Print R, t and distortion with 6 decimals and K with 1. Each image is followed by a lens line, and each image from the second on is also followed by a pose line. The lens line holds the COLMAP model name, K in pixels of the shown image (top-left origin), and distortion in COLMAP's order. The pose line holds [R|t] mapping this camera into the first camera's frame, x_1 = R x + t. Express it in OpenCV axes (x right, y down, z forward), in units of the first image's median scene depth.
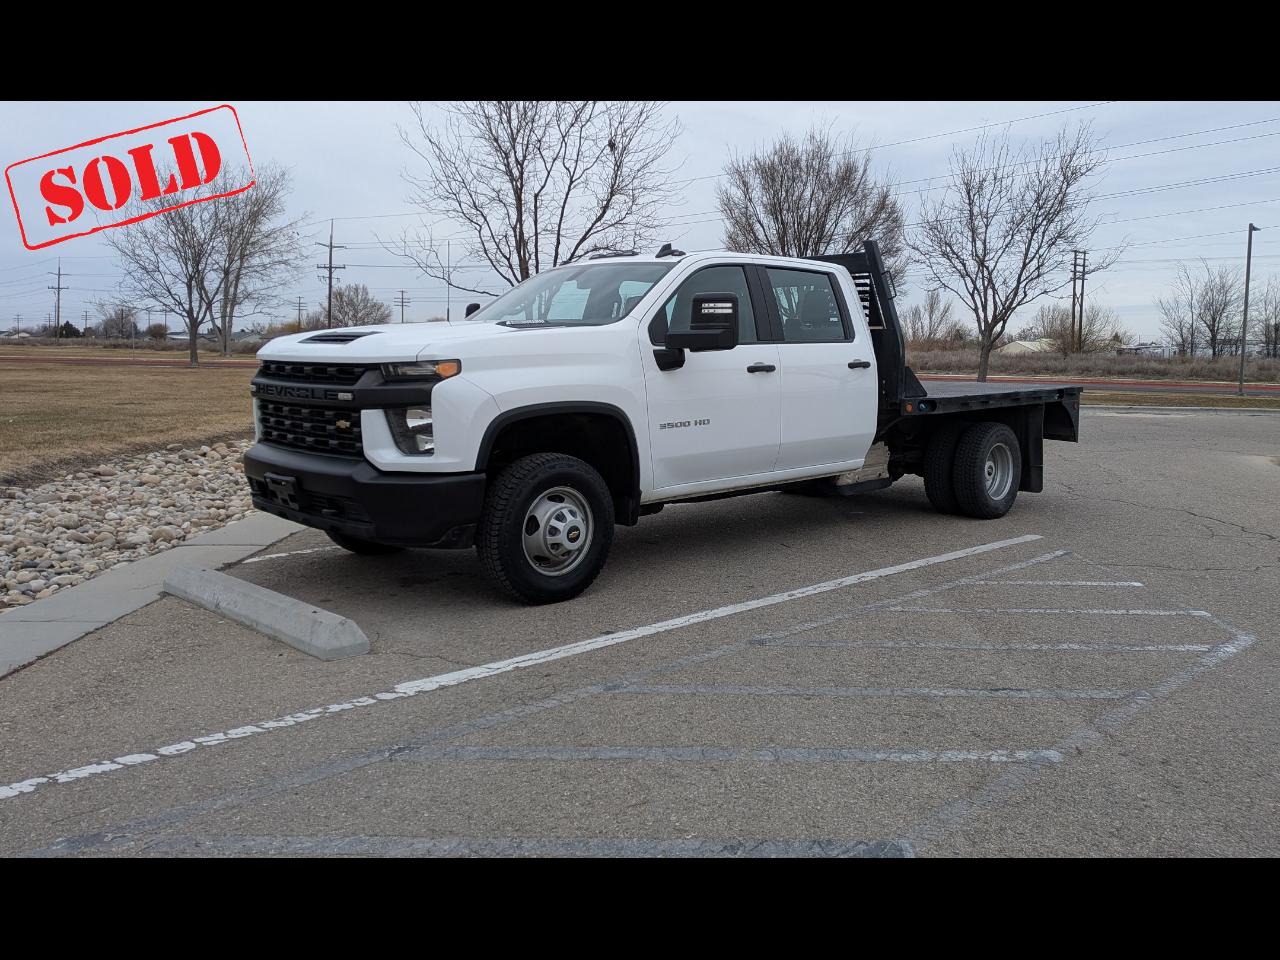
lens RADIAL K [[1007.2, 0, 636.5], [0, 1007.2, 467.2], [0, 0, 1]] dist [0.063596, -0.002734]
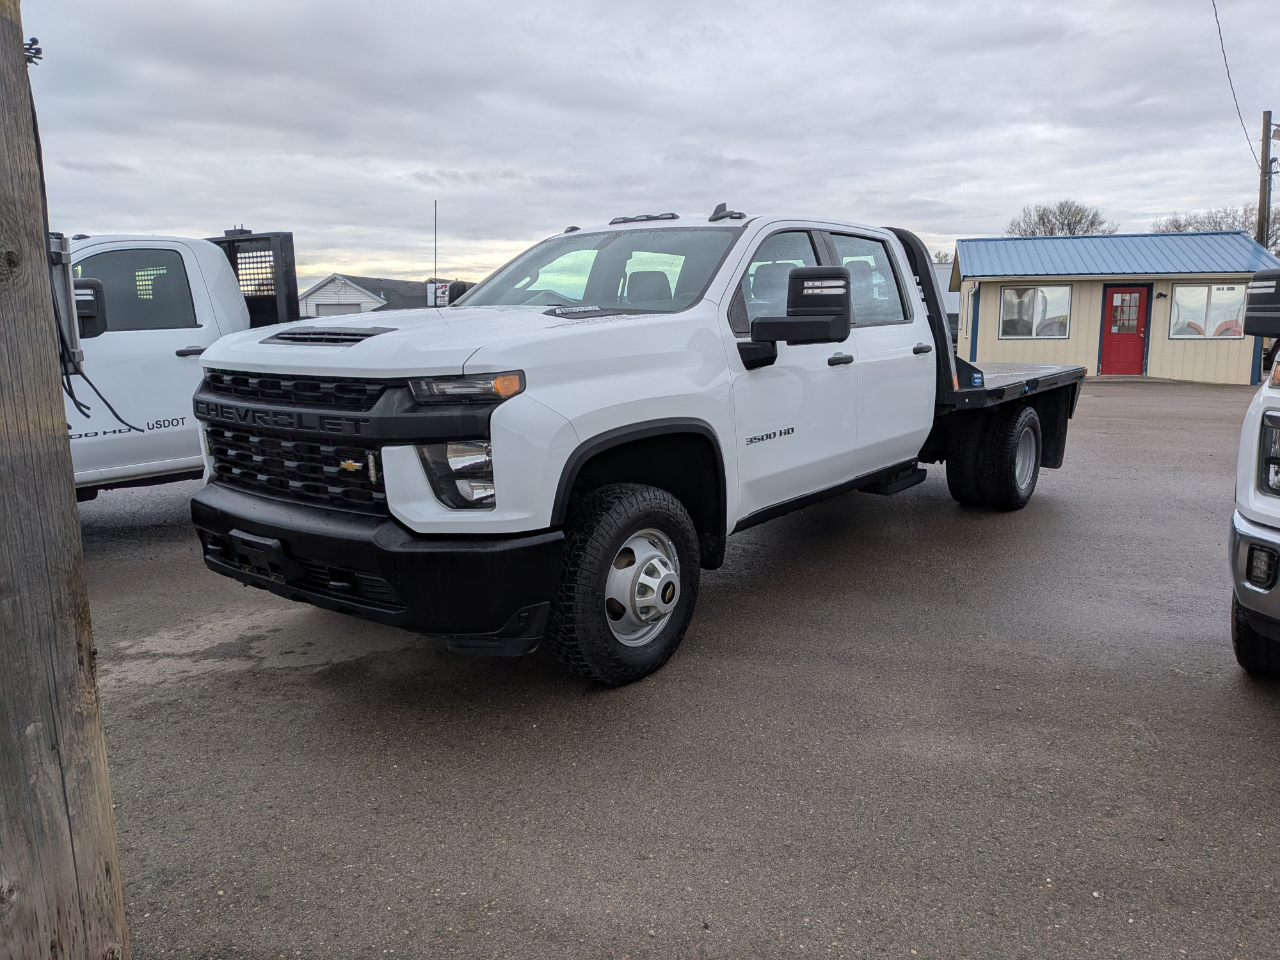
lens RADIAL K [[924.7, 0, 640.7], [0, 924.7, 505.9], [0, 0, 1]] dist [0.048883, -0.008700]
pose [[0.989799, -0.041818, 0.136198, -0.162356], [0.029505, 0.995395, 0.091205, -0.060363], [-0.139385, -0.086256, 0.986474, 0.304637]]
